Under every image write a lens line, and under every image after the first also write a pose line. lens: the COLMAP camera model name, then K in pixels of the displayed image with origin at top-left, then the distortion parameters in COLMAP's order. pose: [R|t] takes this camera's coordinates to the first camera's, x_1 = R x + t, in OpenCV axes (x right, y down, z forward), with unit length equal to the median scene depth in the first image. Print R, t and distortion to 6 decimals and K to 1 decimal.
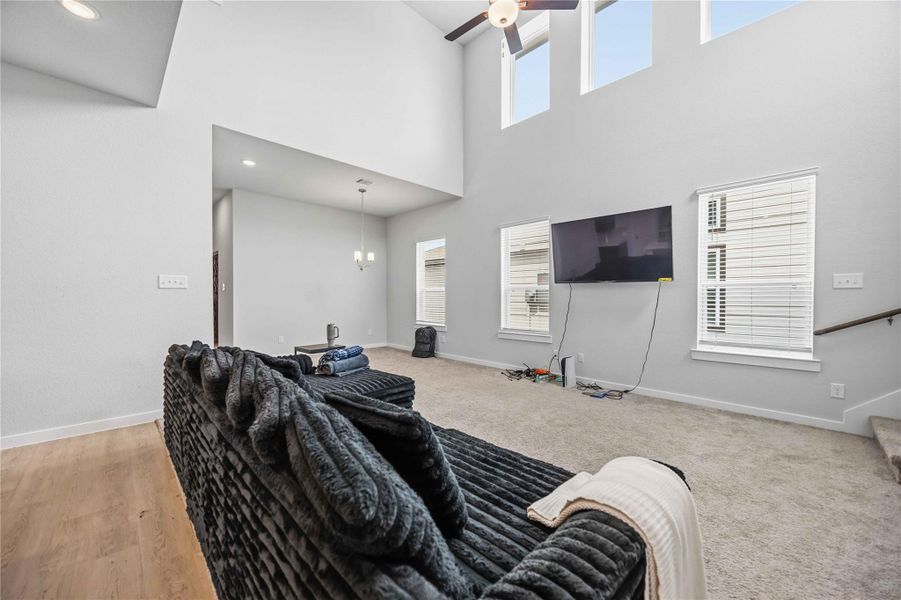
lens RADIAL K [[348.1, 0, 452.6], [0, 348.1, 294.0], [0, 0, 1]] dist [-0.001489, -0.000074]
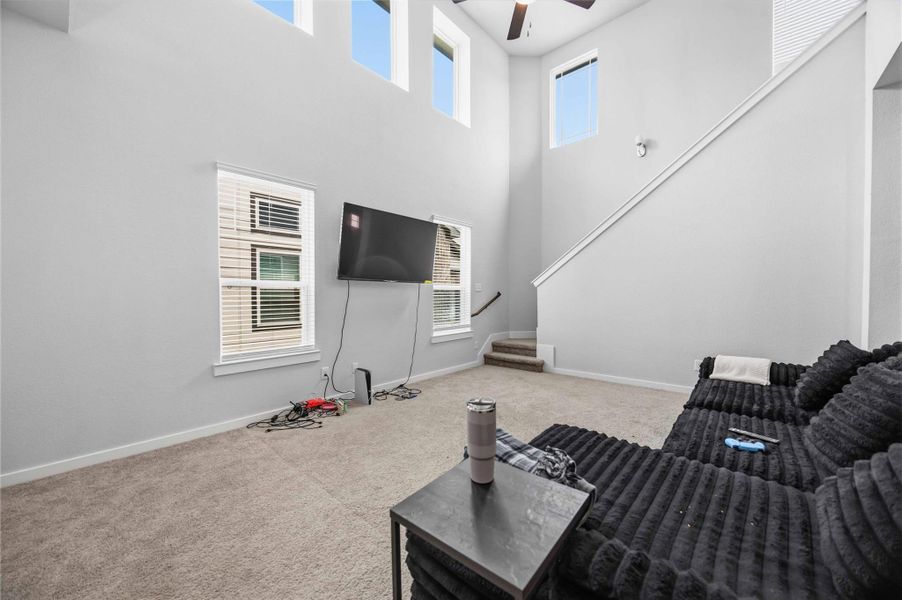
lens RADIAL K [[348.5, 0, 453.1], [0, 348.5, 294.0], [0, 0, 1]] dist [-0.001489, -0.000074]
pose [[-0.079782, 0.000167, 0.996812, -0.627304], [-0.007104, 0.999974, -0.000737, 0.001186], [-0.996787, -0.007140, -0.079779, 1.037993]]
